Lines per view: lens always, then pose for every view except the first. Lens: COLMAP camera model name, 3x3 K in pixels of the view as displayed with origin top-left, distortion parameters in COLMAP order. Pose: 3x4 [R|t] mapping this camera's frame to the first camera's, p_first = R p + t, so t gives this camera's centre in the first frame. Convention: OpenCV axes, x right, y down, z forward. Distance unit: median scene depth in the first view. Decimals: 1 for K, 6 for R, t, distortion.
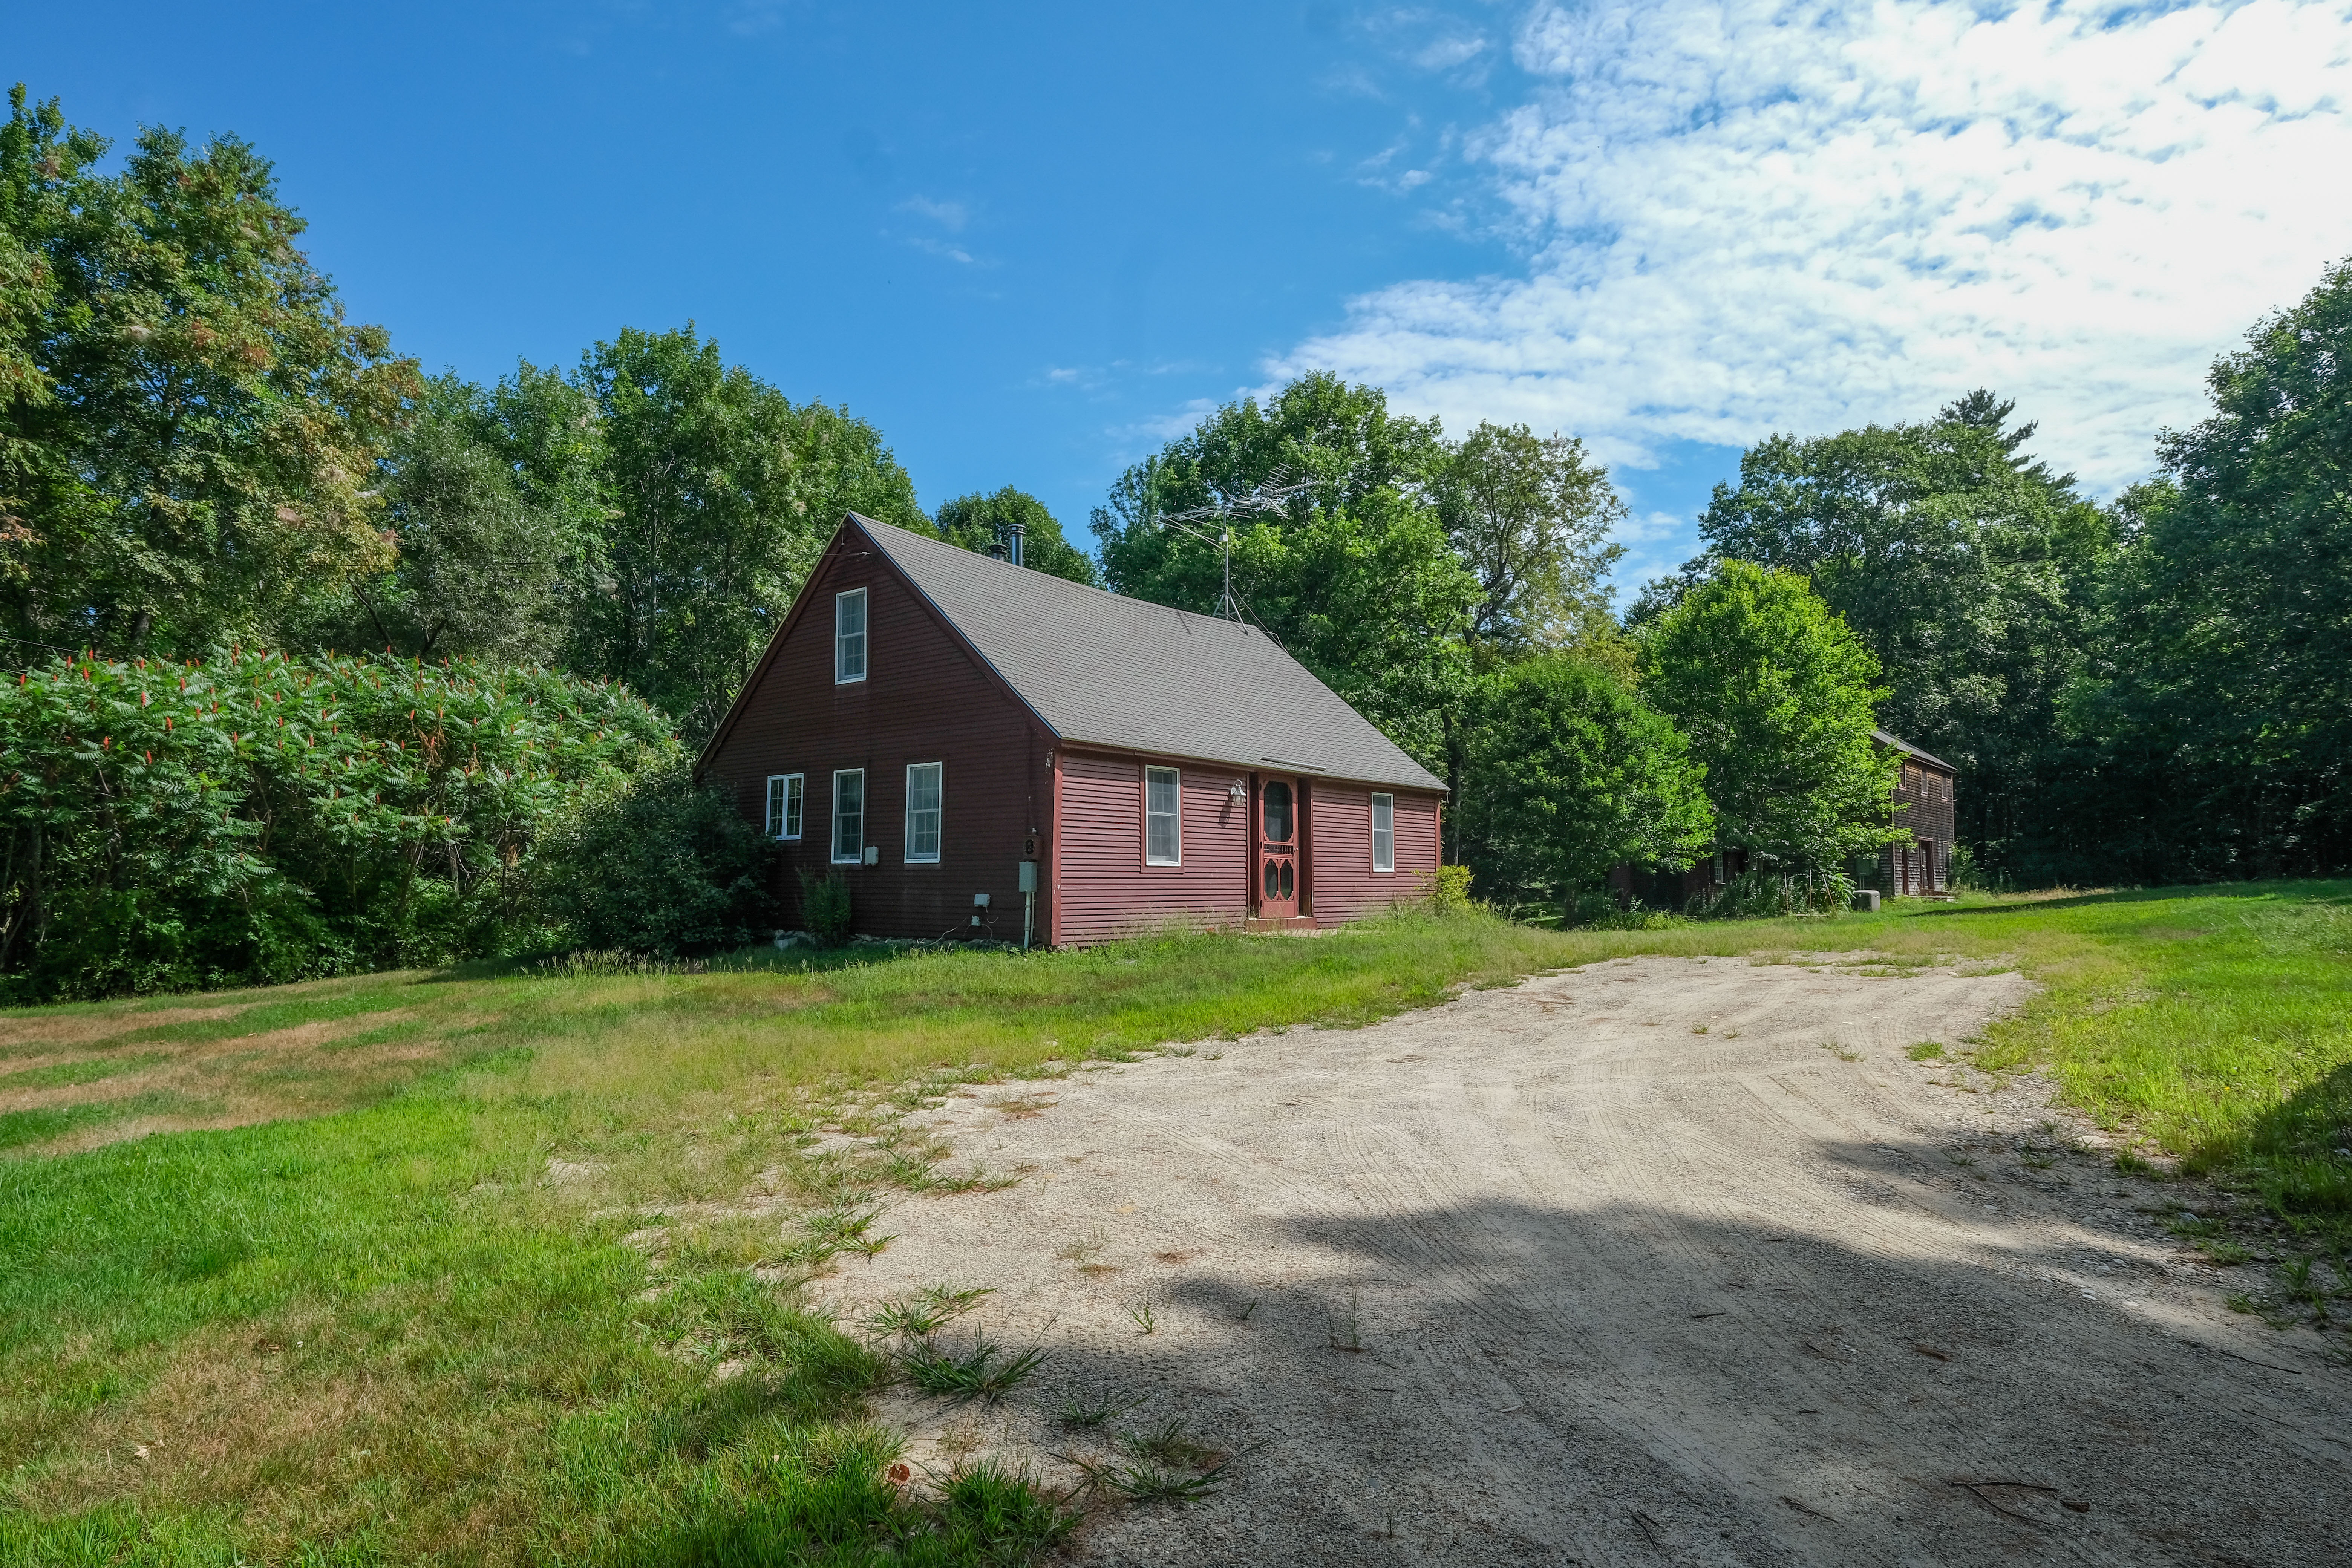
lens RADIAL K [[1344.7, 0, 1175.7], [0, 1344.7, 839.9], [0, 0, 1]] dist [-0.001319, -0.002020]
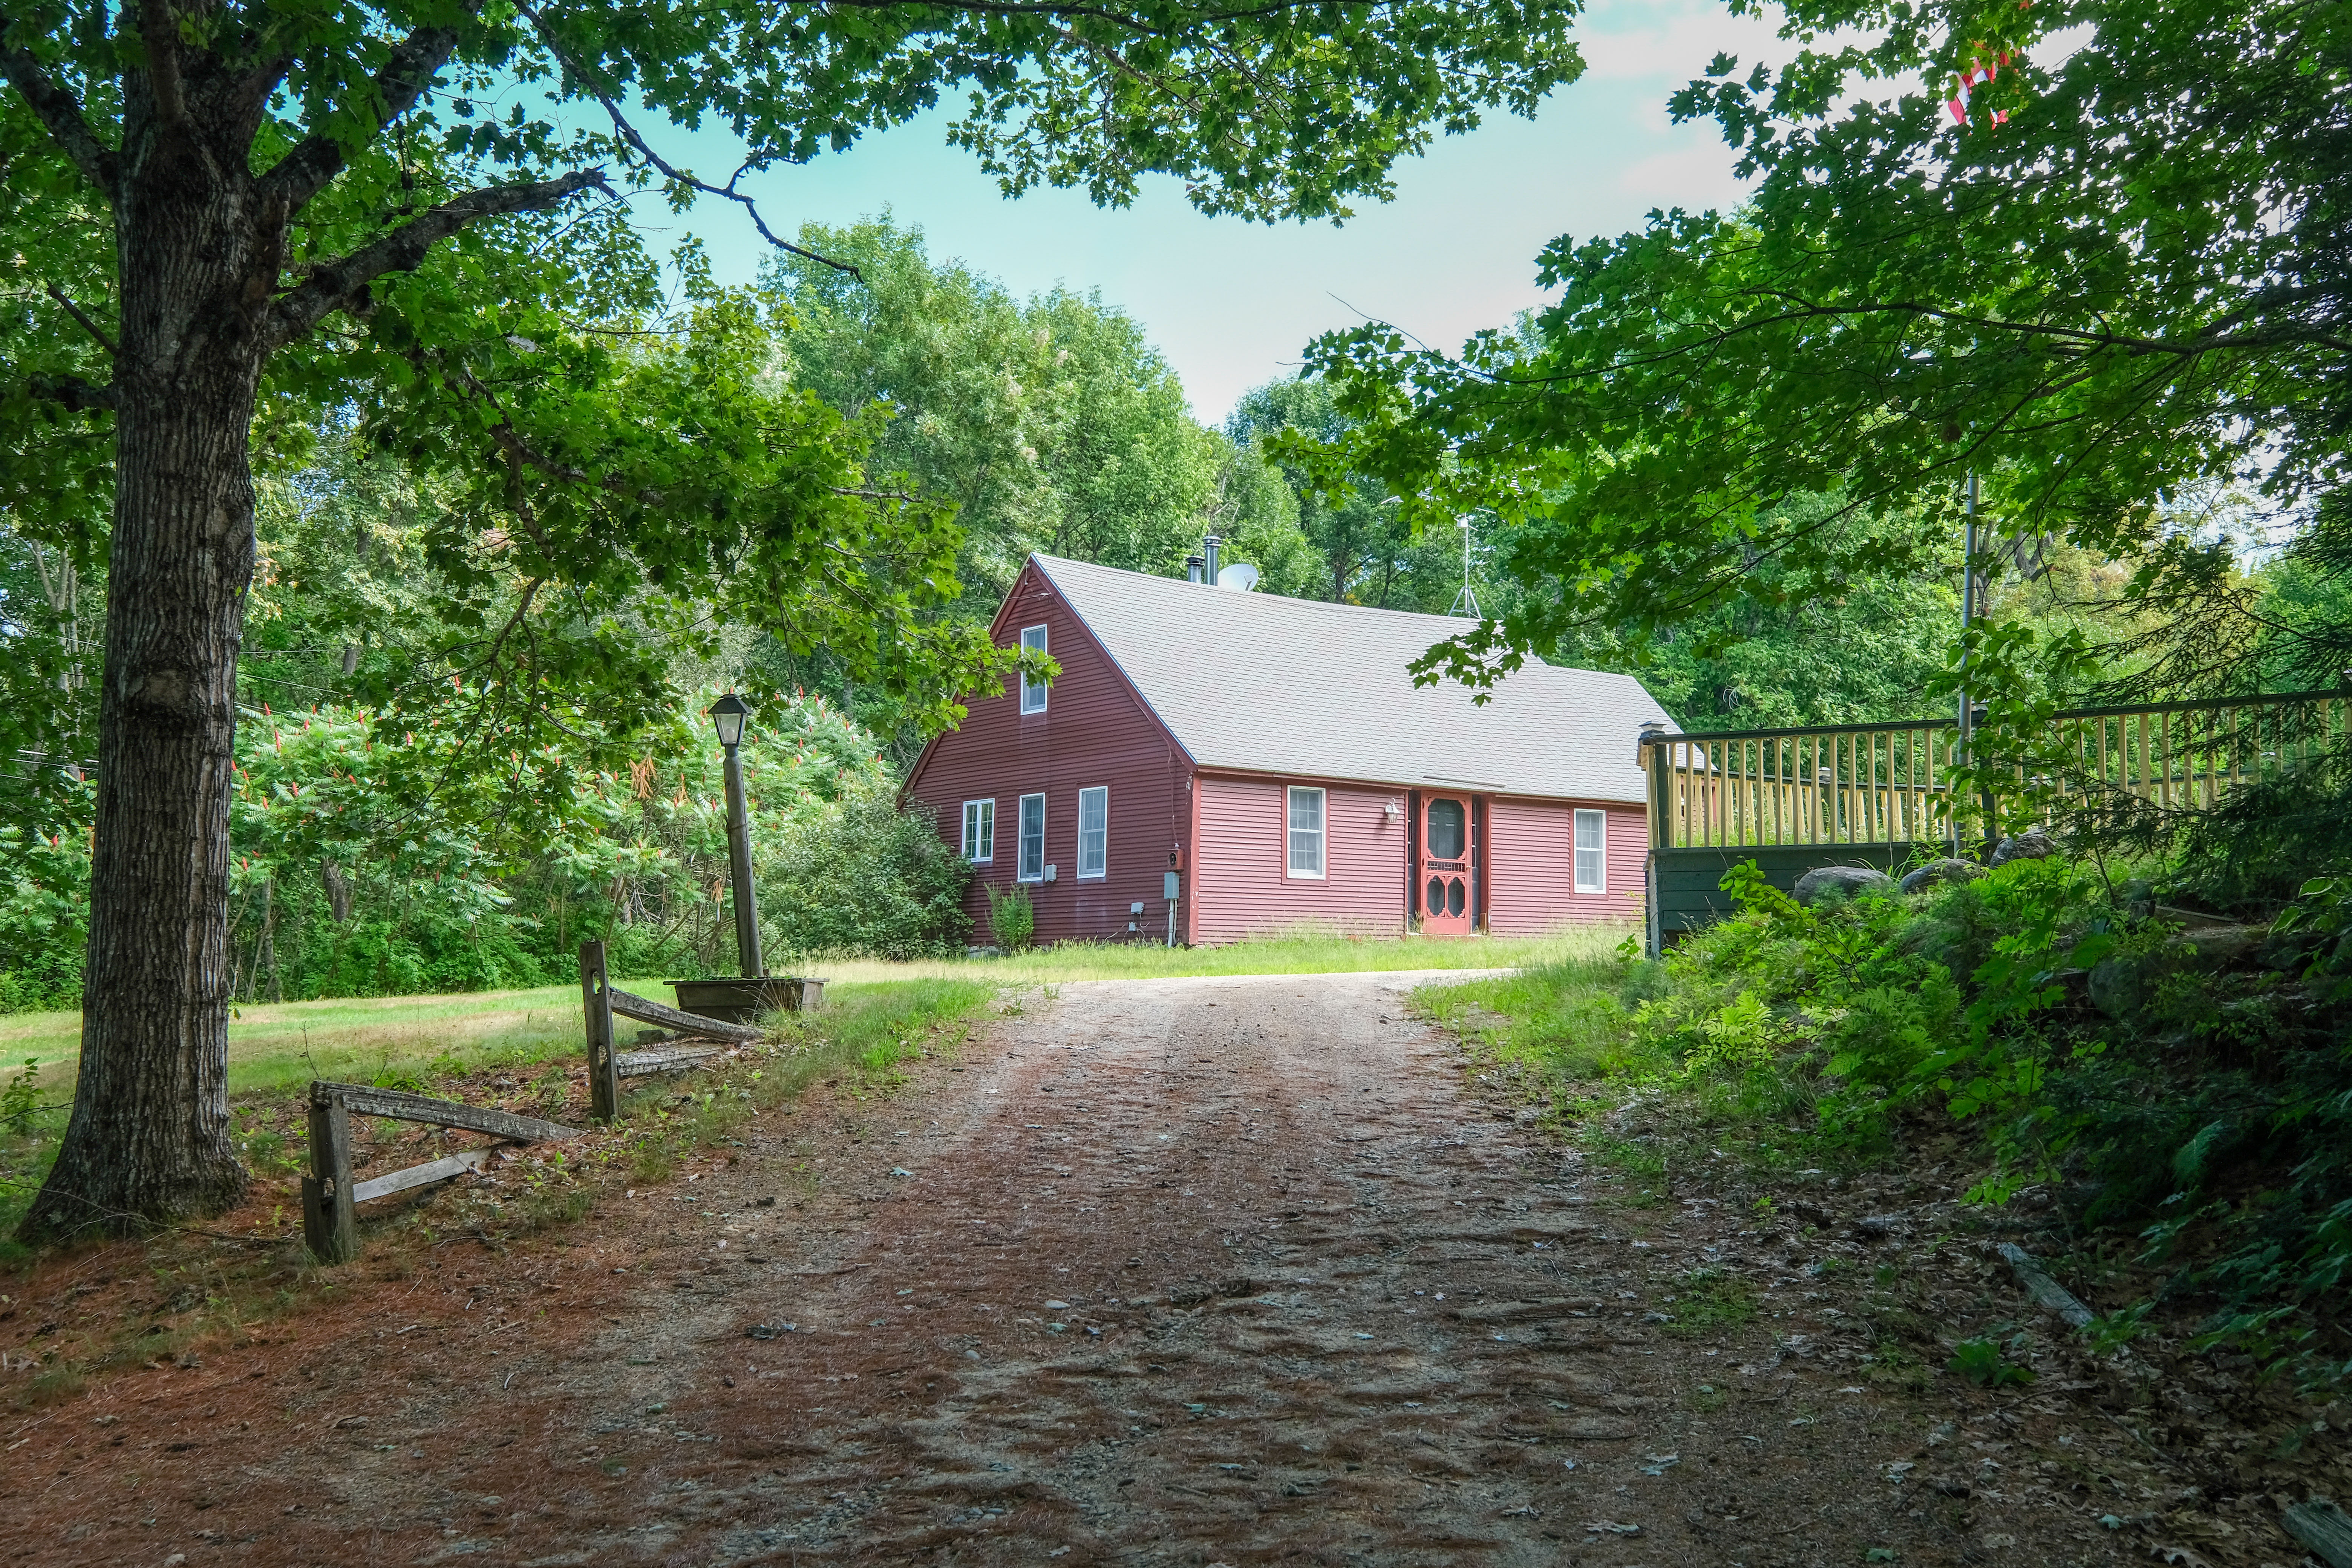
lens RADIAL K [[2516.9, 0, 1176.0], [0, 2516.9, 784.0], [0, 0, 1]] dist [0.000151, 0.002040]
pose [[0.972300, -0.017583, -0.233076, 0.310115], [0.005362, 0.998582, -0.052963, 0.042694], [0.233677, 0.050246, 0.971015, -0.856089]]
